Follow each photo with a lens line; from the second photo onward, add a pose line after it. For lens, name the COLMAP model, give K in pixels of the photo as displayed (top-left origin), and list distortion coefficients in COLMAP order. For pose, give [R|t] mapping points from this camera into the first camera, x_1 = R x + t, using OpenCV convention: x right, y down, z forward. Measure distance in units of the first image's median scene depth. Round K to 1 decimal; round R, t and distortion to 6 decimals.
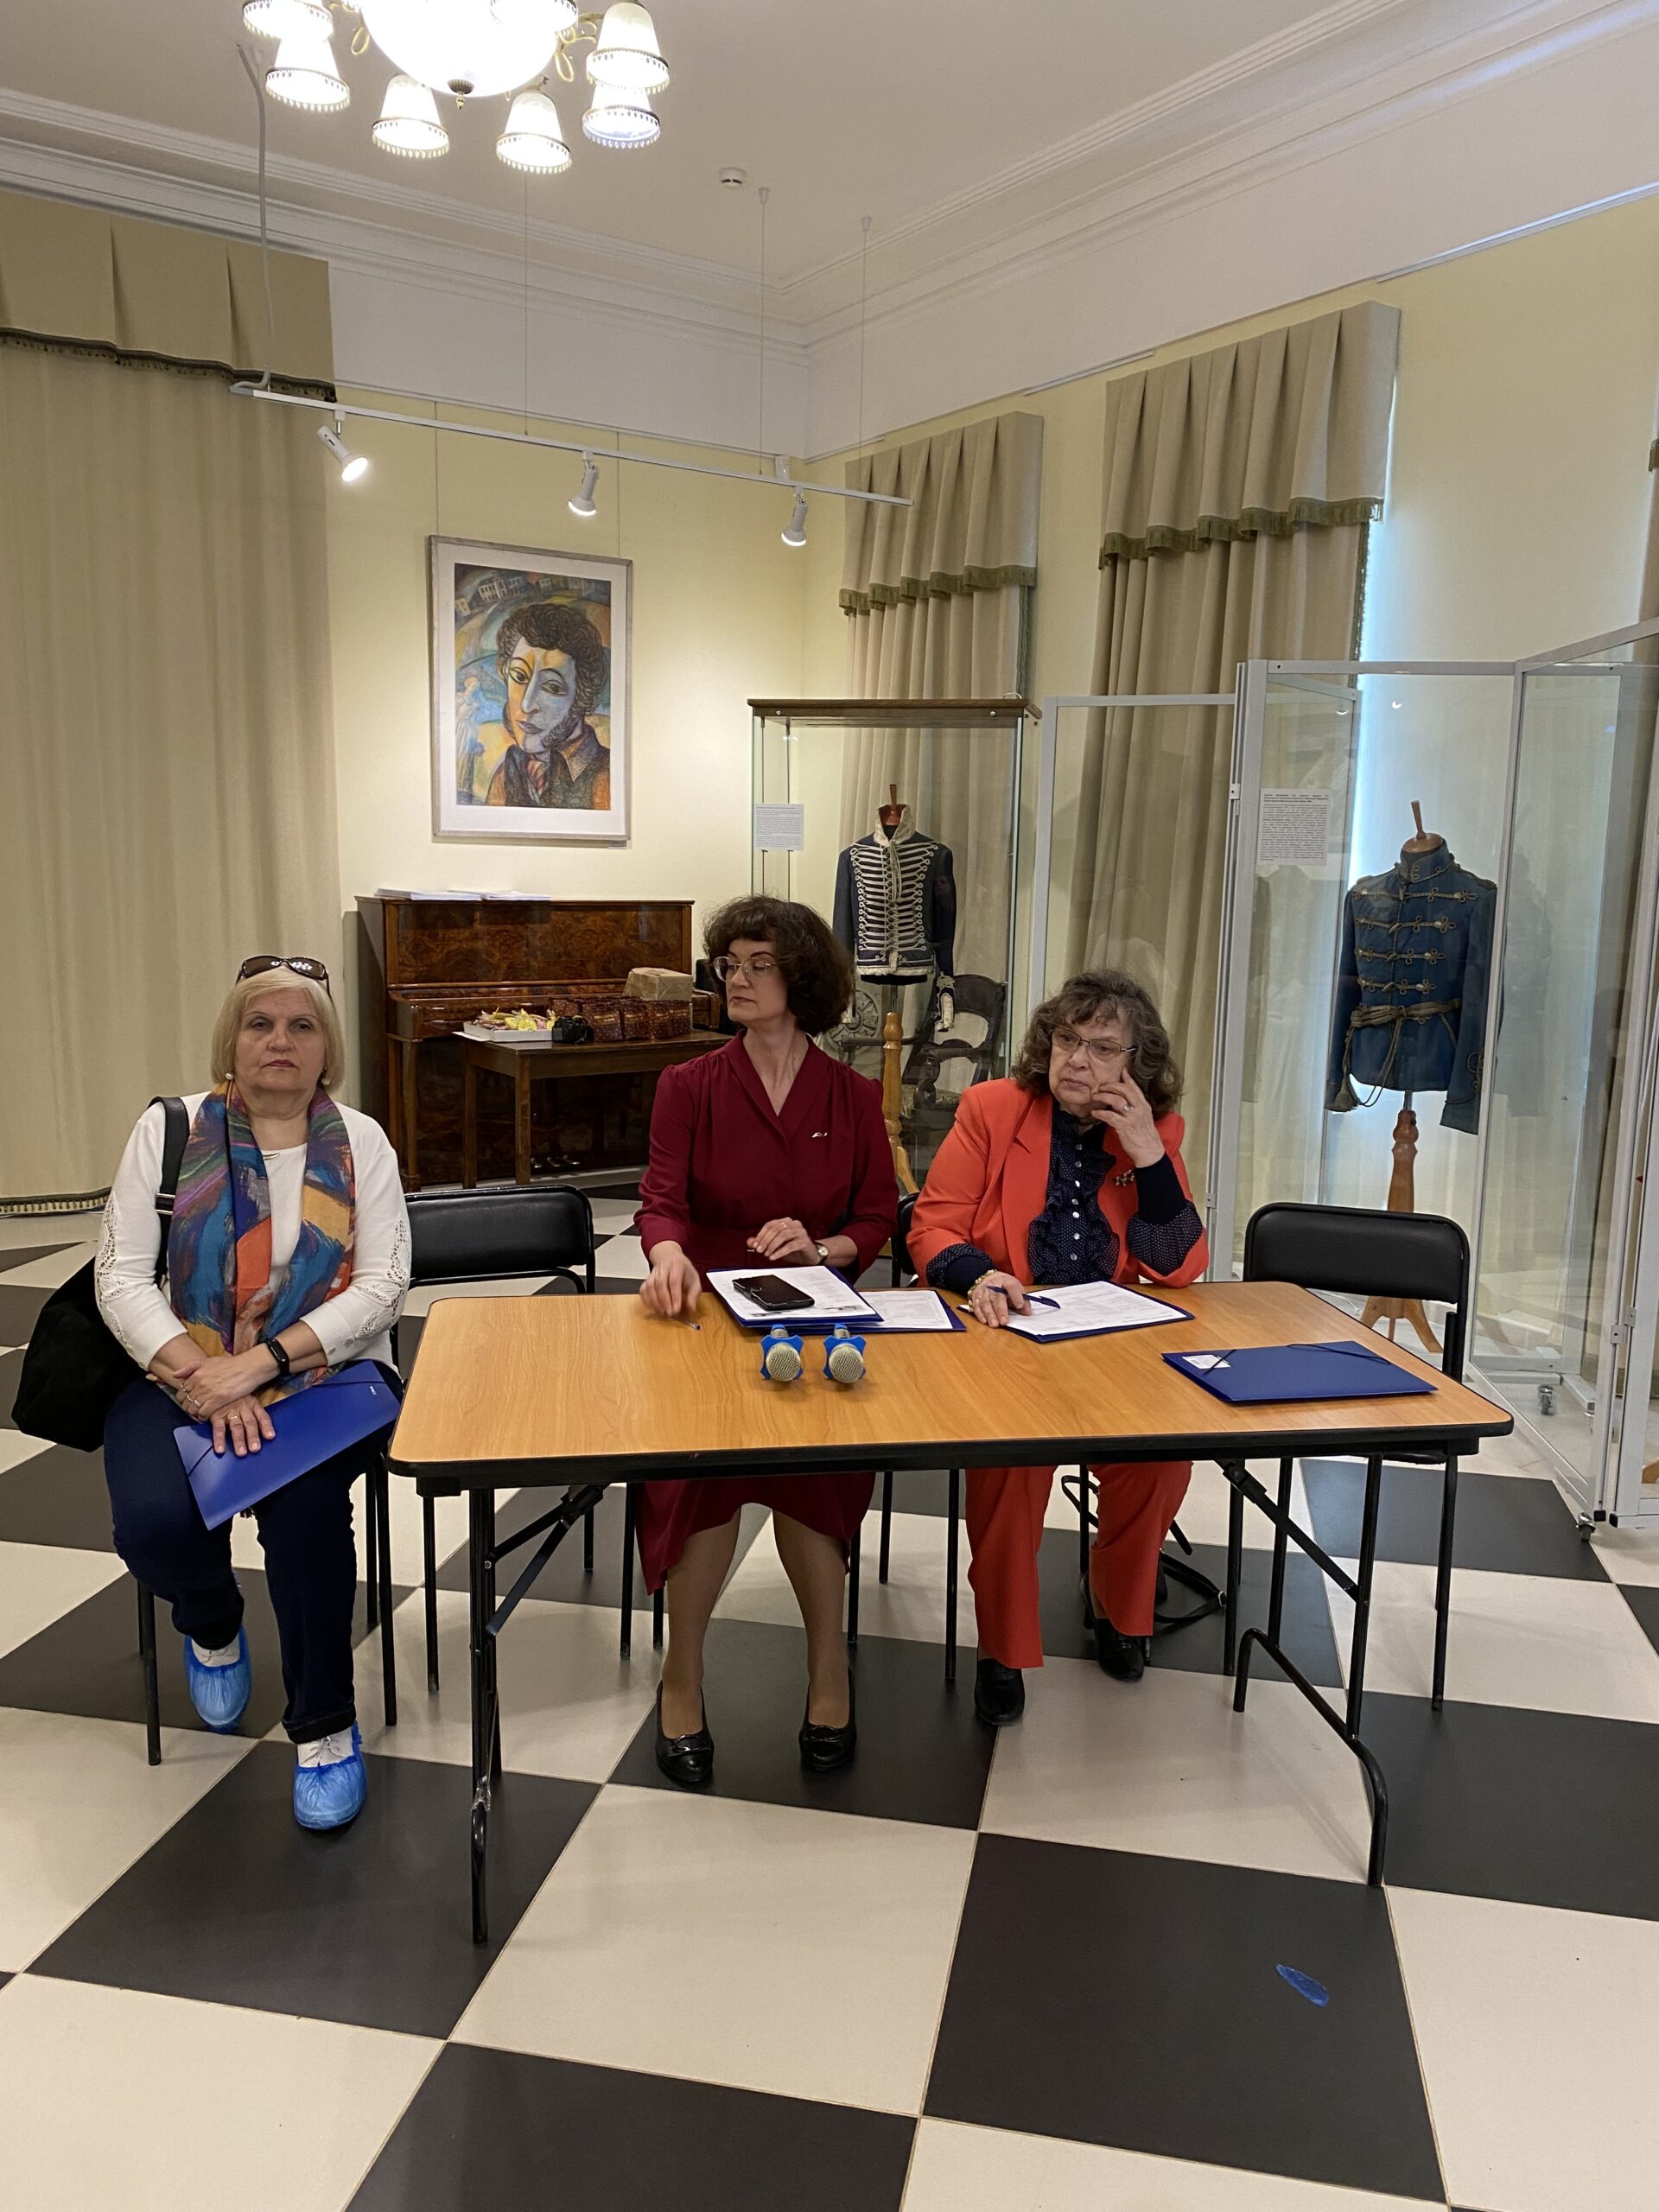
lens RADIAL K [[1684.5, 0, 854.0], [0, 1684.5, 1144.1], [0, 0, 1]] dist [0.004095, -0.006174]
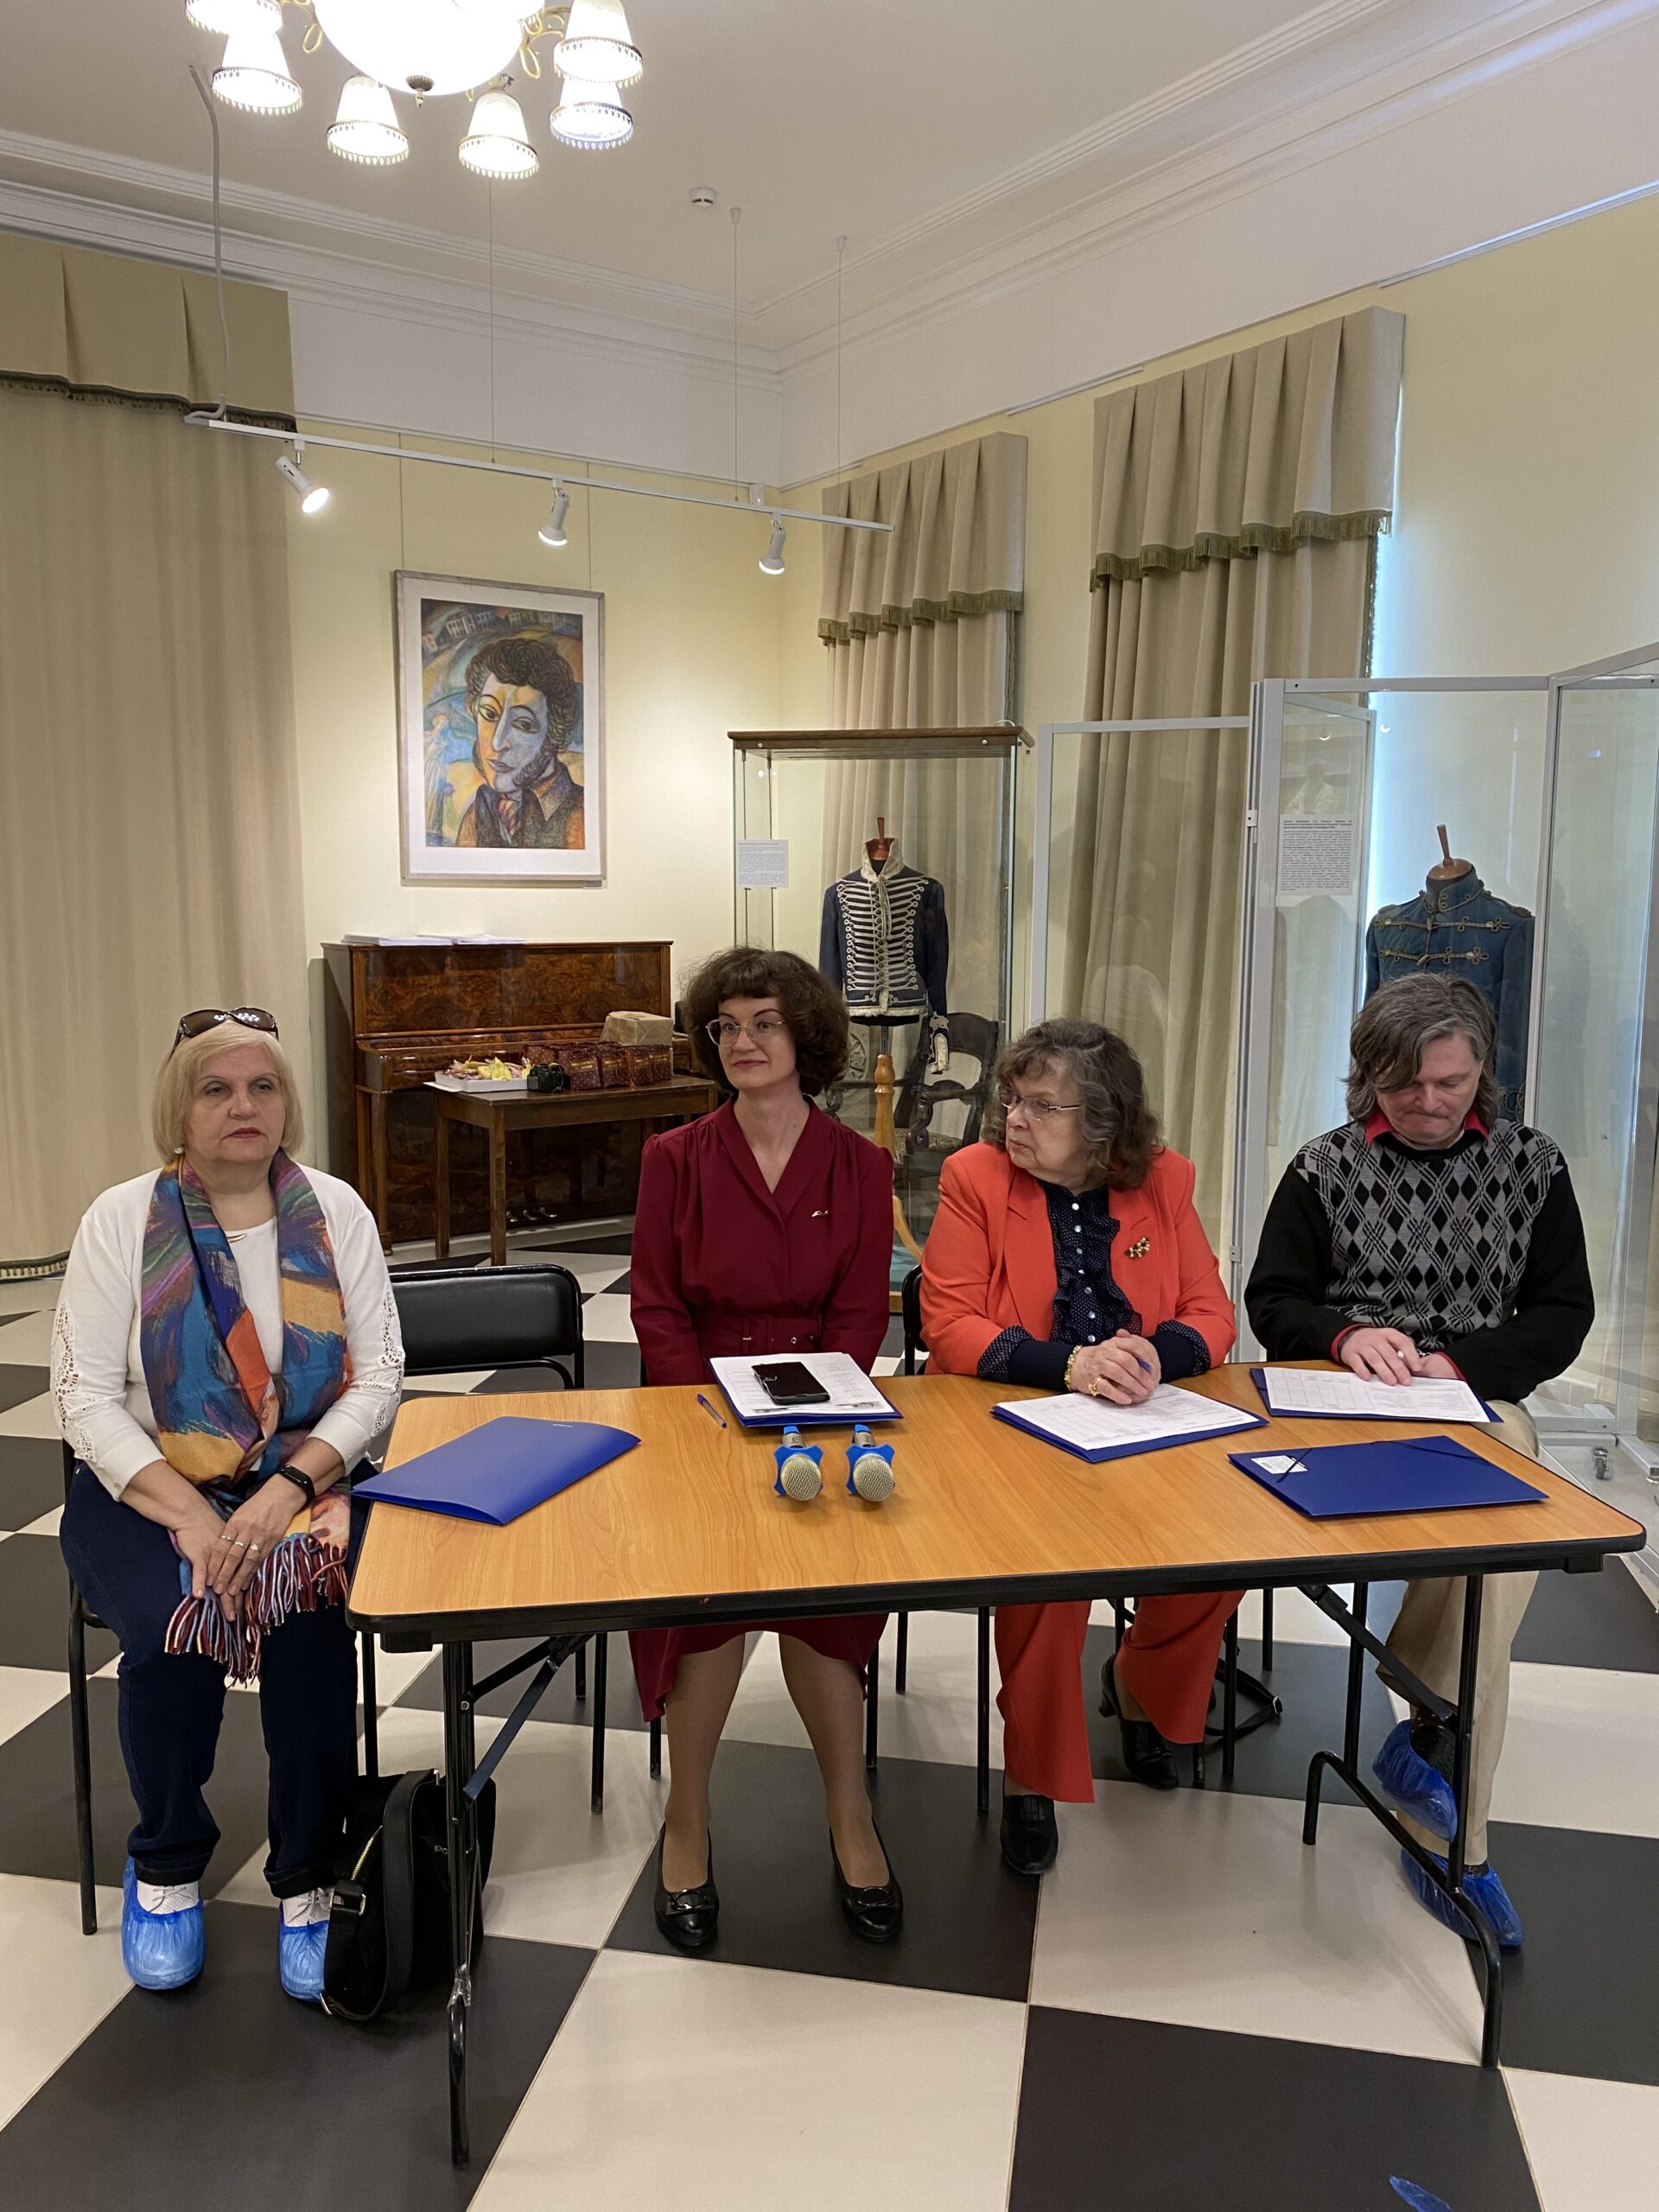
lens RADIAL K [[1689.7, 0, 821.1], [0, 1689.7, 1124.2], [0, 0, 1]] dist [0.003945, 0.001287]
pose [[0.999847, -0.016901, -0.004408, -0.009203], [0.016752, 0.999356, -0.031724, -0.009359], [0.004941, 0.031646, 0.999487, 0.045106]]
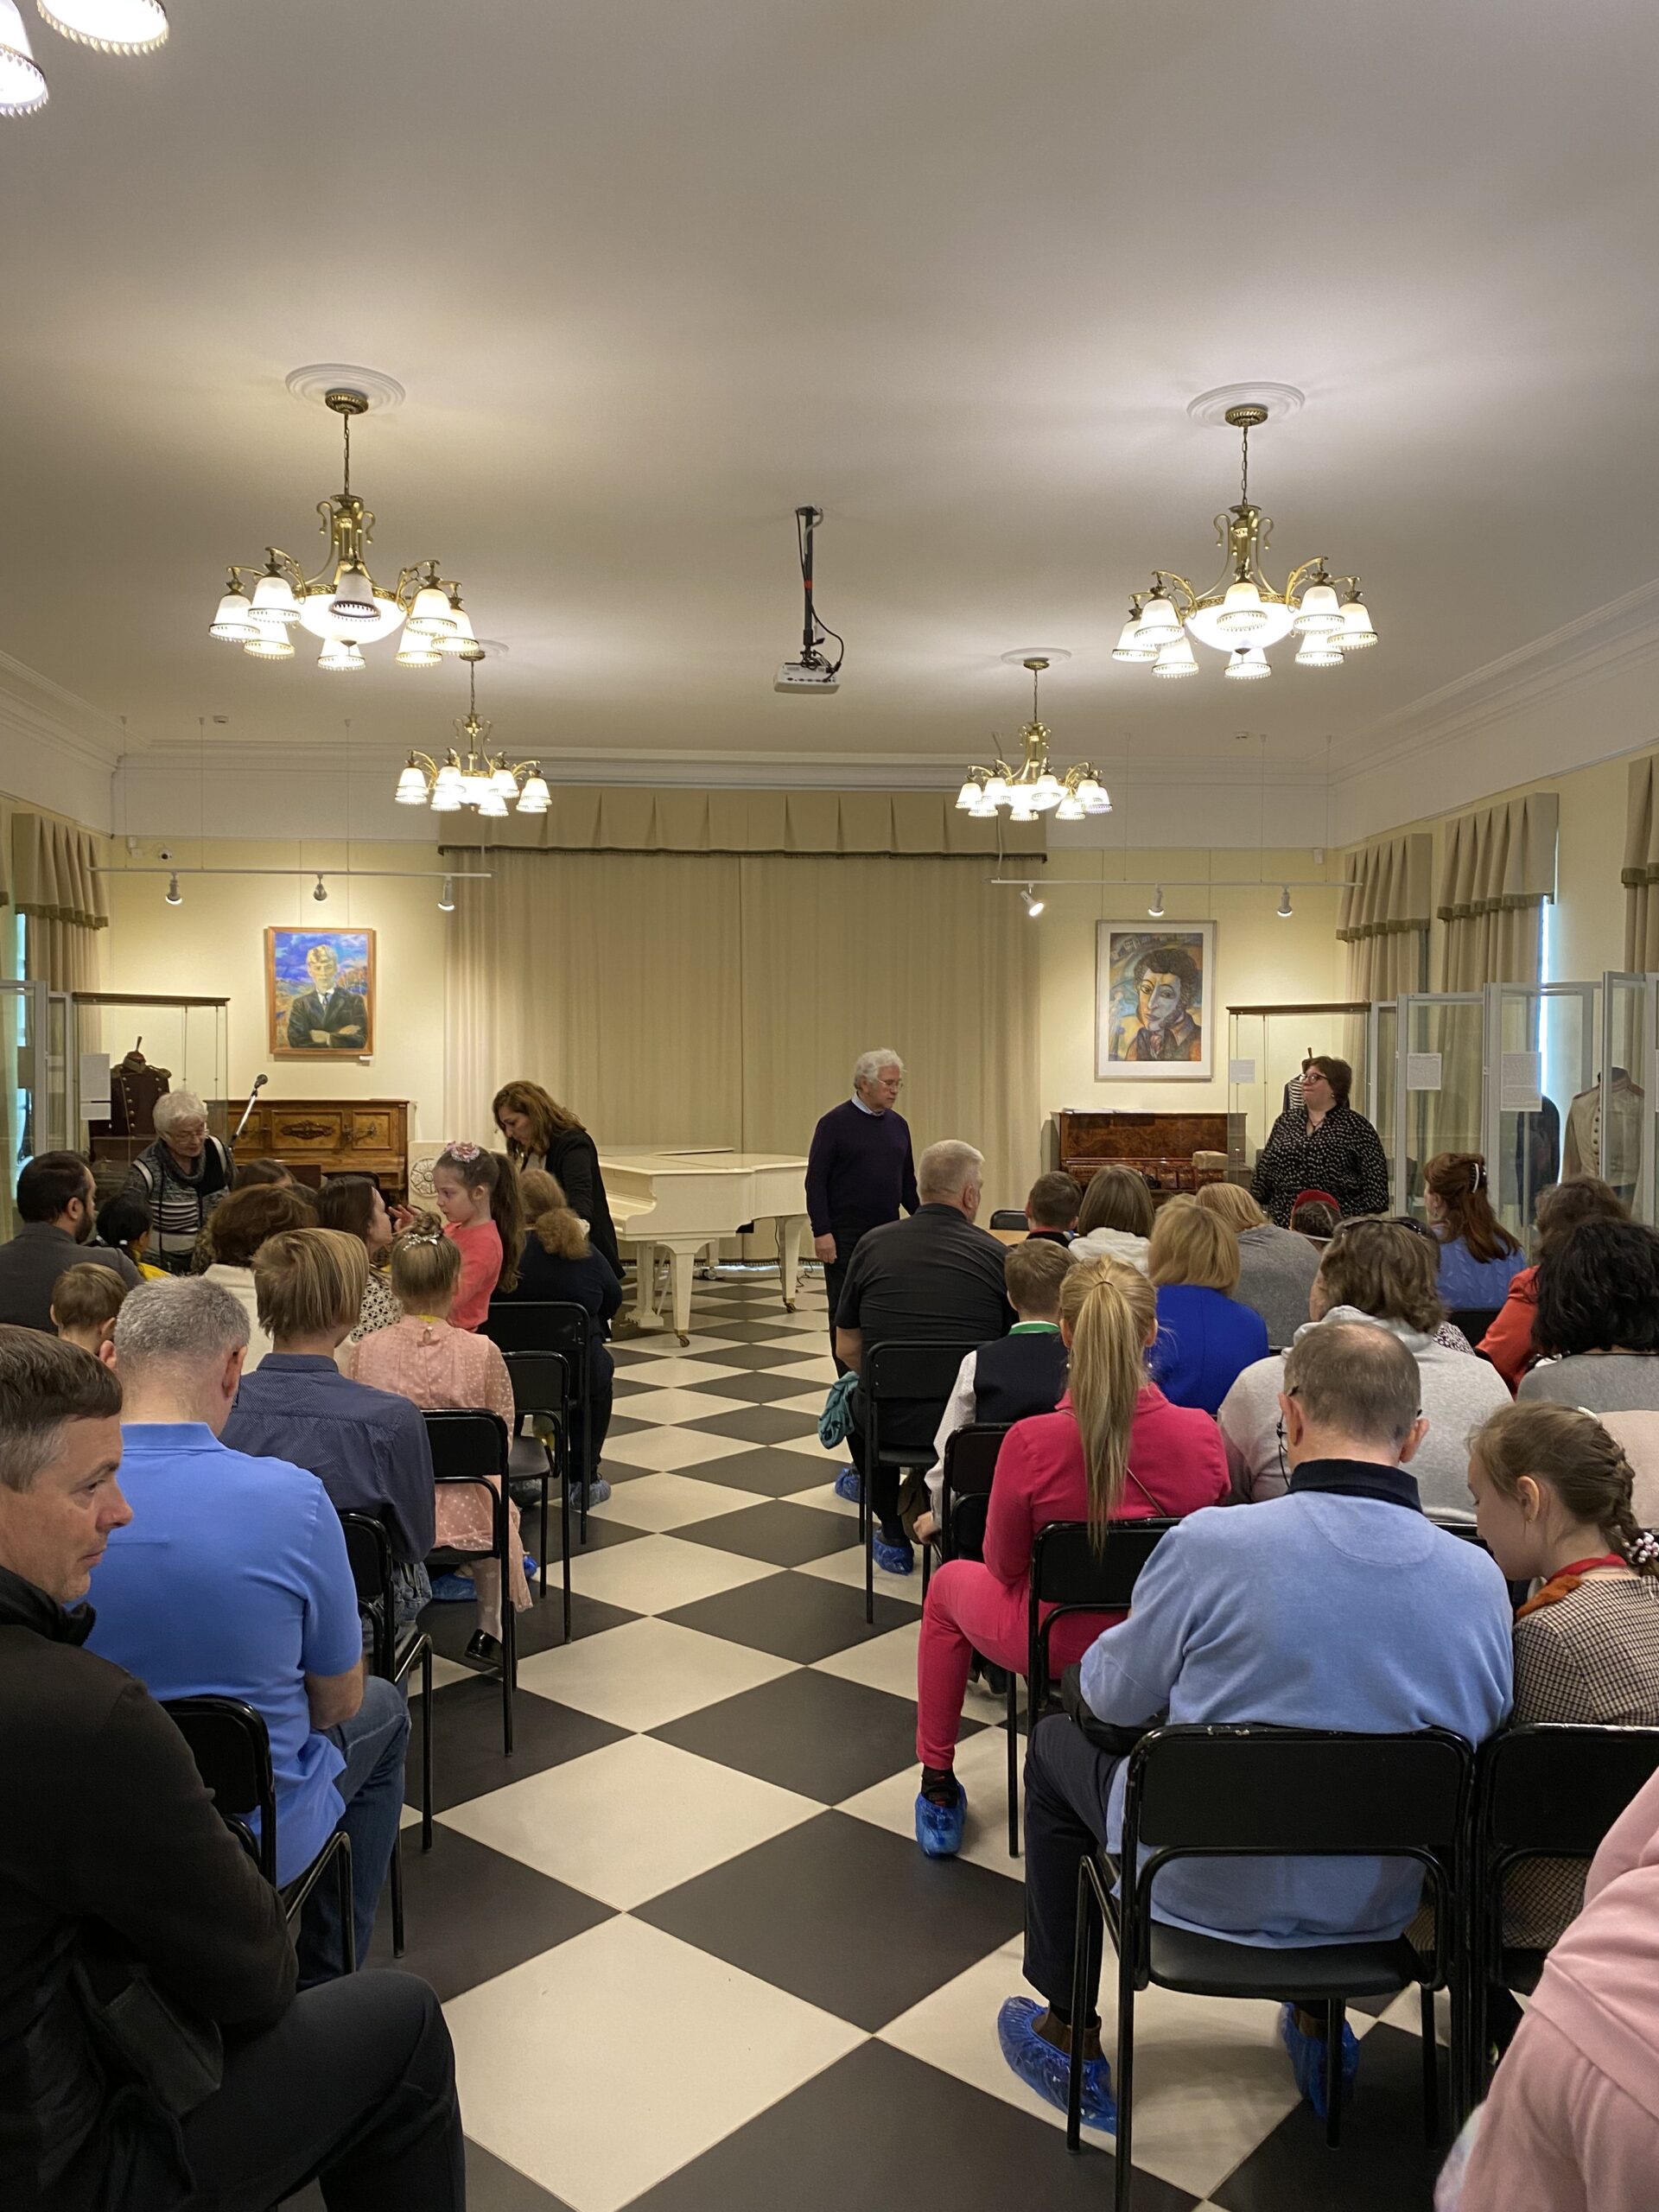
lens RADIAL K [[1689.7, 0, 821.1], [0, 1689.7, 1124.2], [0, 0, 1]] dist [0.003945, 0.001287]
pose [[0.861901, -0.005590, -0.507046, 0.491346], [-0.066927, 0.989937, -0.124680, 0.132141], [0.502641, 0.141397, 0.852853, -0.815992]]
